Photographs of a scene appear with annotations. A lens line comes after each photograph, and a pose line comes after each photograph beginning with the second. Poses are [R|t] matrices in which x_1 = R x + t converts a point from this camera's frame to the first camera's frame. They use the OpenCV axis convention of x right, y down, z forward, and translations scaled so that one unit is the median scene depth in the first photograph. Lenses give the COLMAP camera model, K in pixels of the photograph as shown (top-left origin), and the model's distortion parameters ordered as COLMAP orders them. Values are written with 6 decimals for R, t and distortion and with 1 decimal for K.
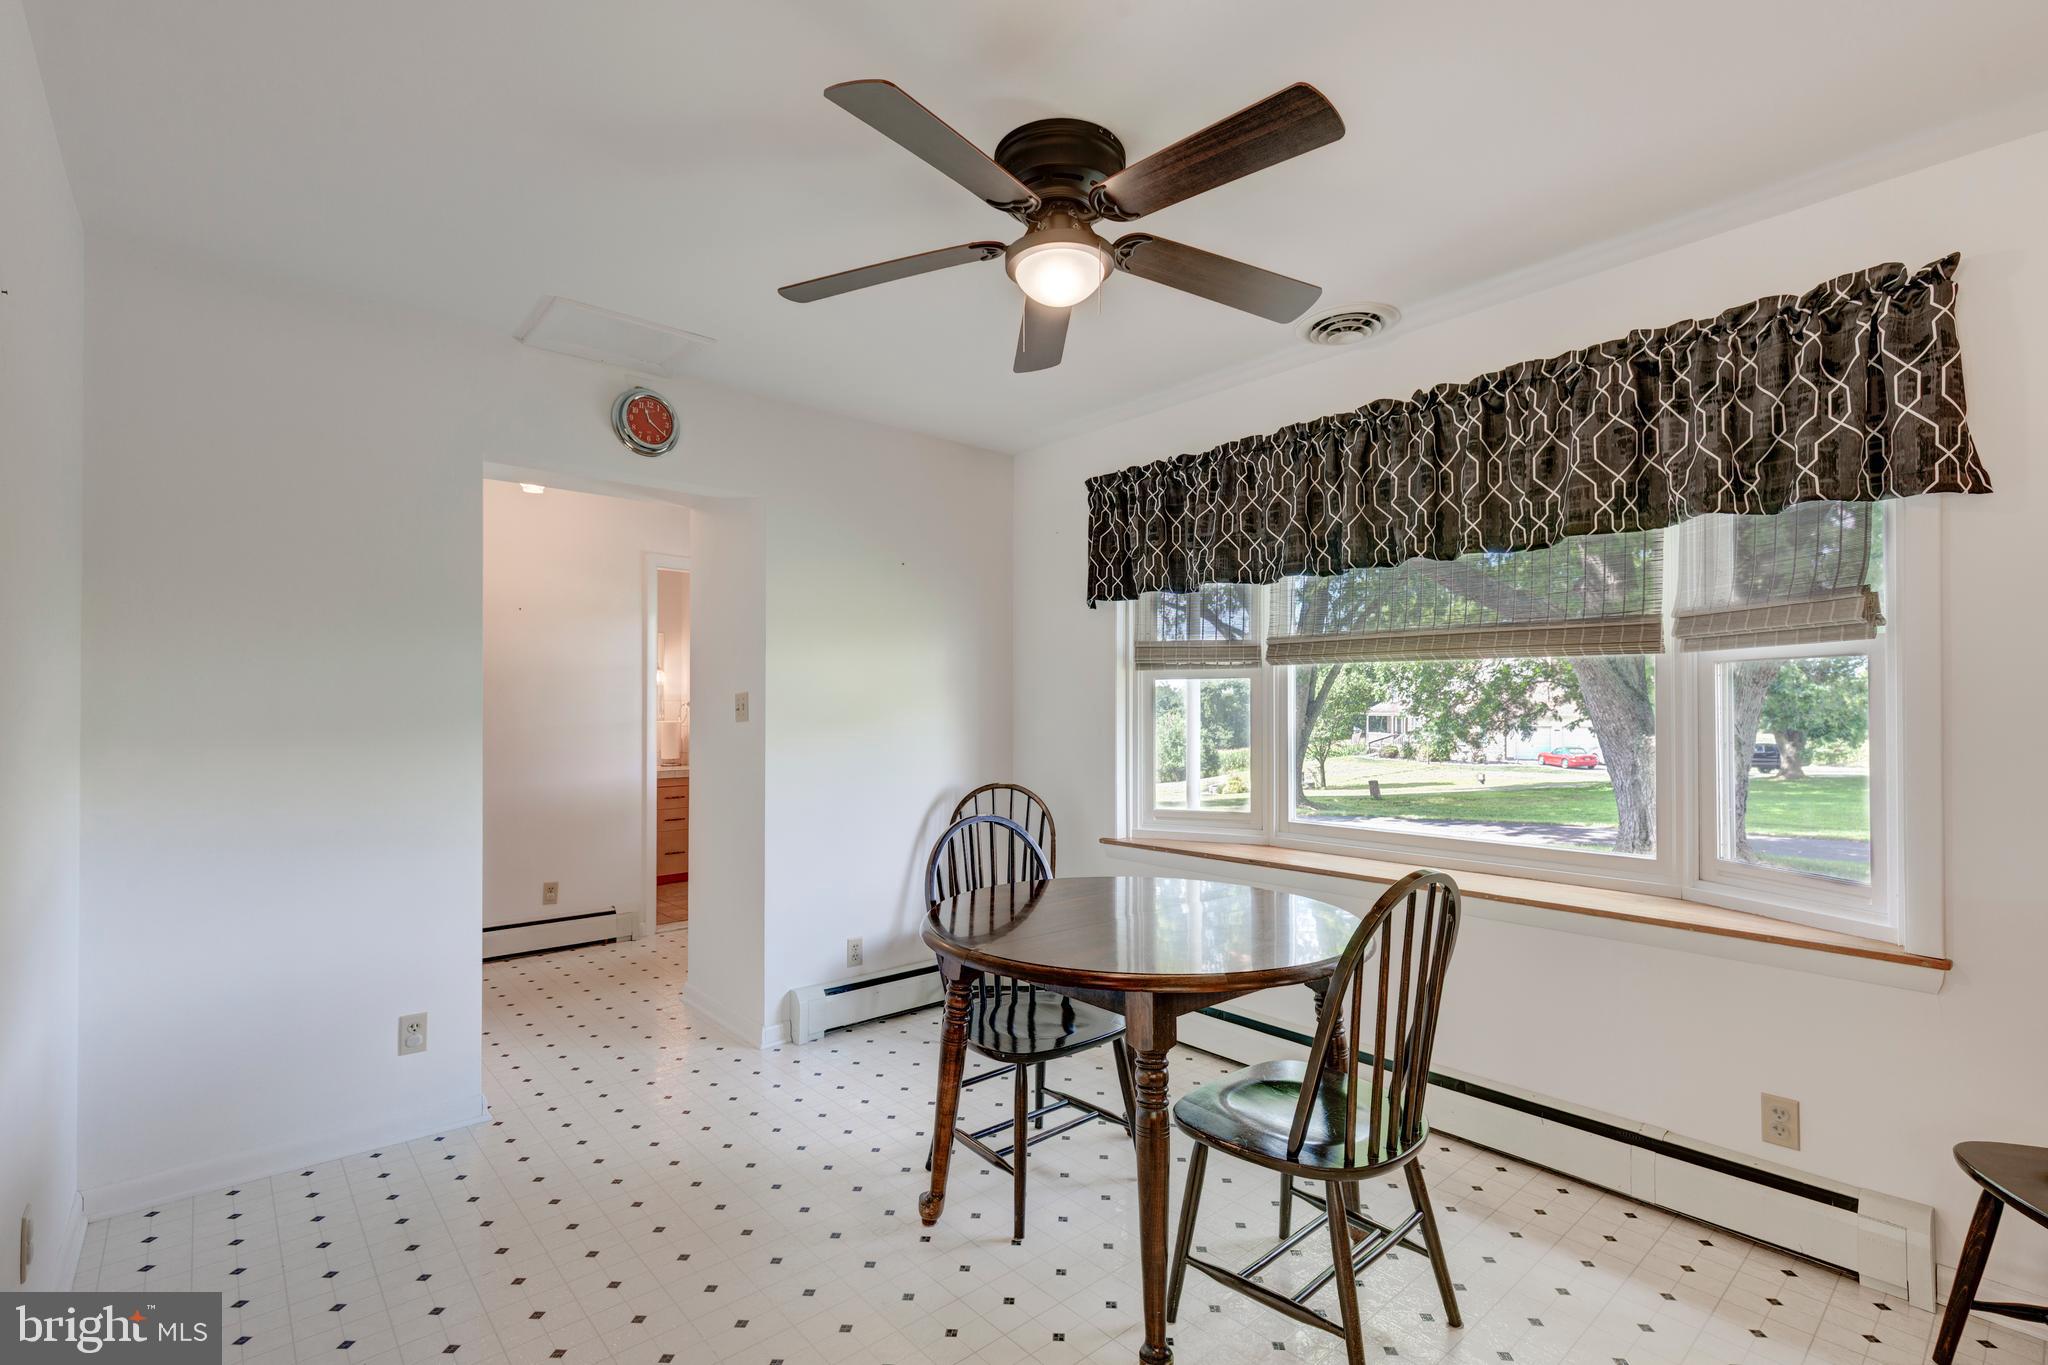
lens RADIAL K [[943.3, 0, 1018.9], [0, 943.3, 687.5], [0, 0, 1]] dist [-0.004202, -0.000362]
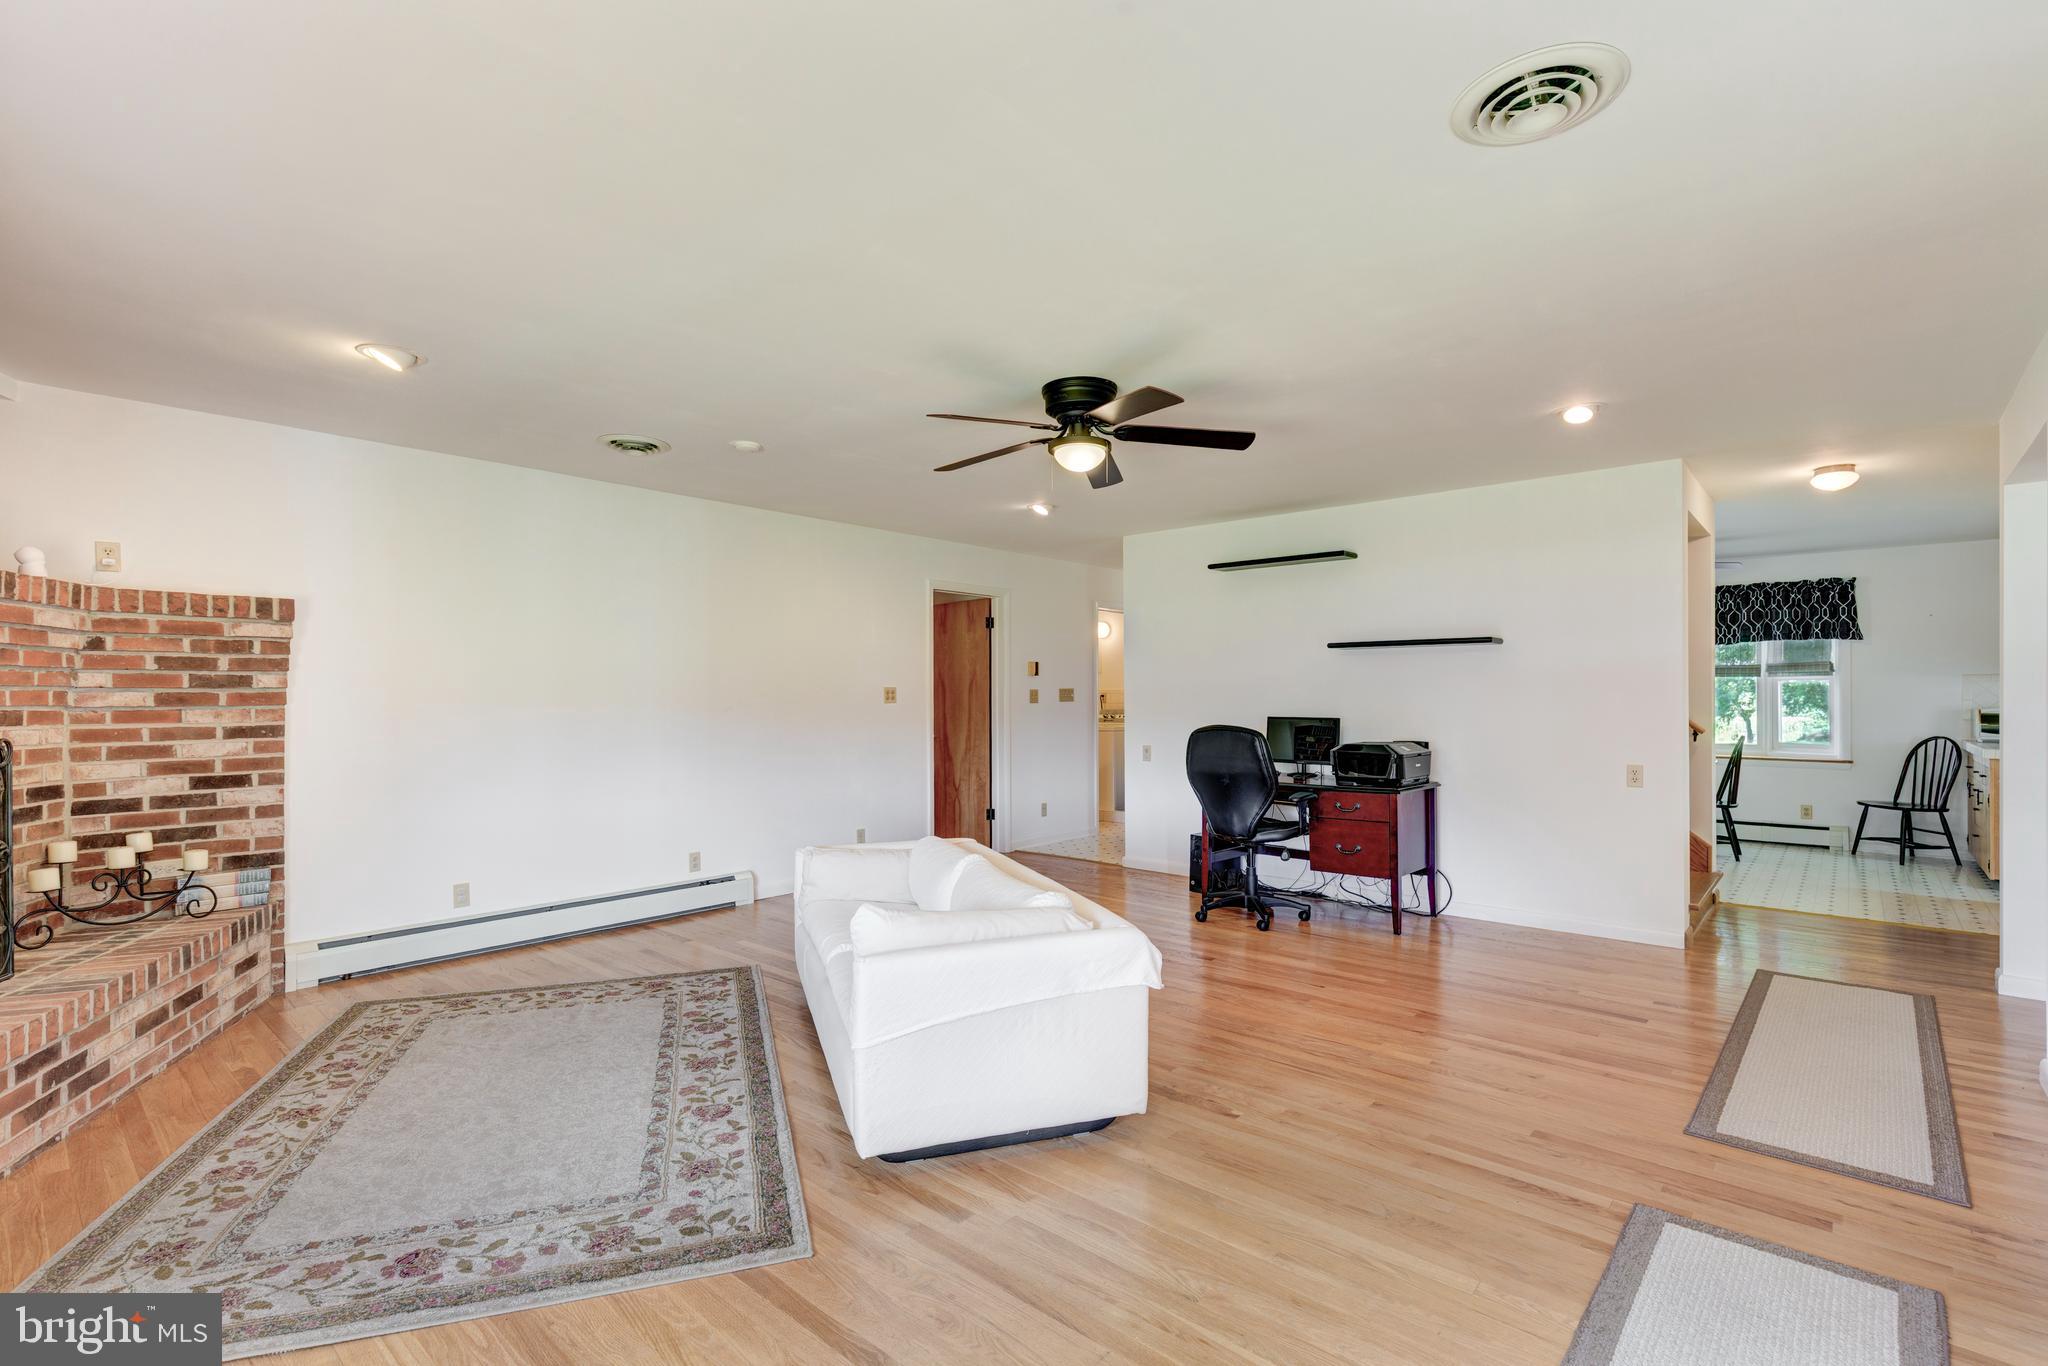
lens RADIAL K [[943.3, 0, 1029.3], [0, 943.3, 687.3], [0, 0, 1]] dist [-0.004202, -0.000362]
pose [[0.991397, -0.005891, 0.130757, -2.561557], [0.004815, 0.999952, 0.008548, -0.050831], [-0.130801, -0.007845, 0.991378, -2.131337]]
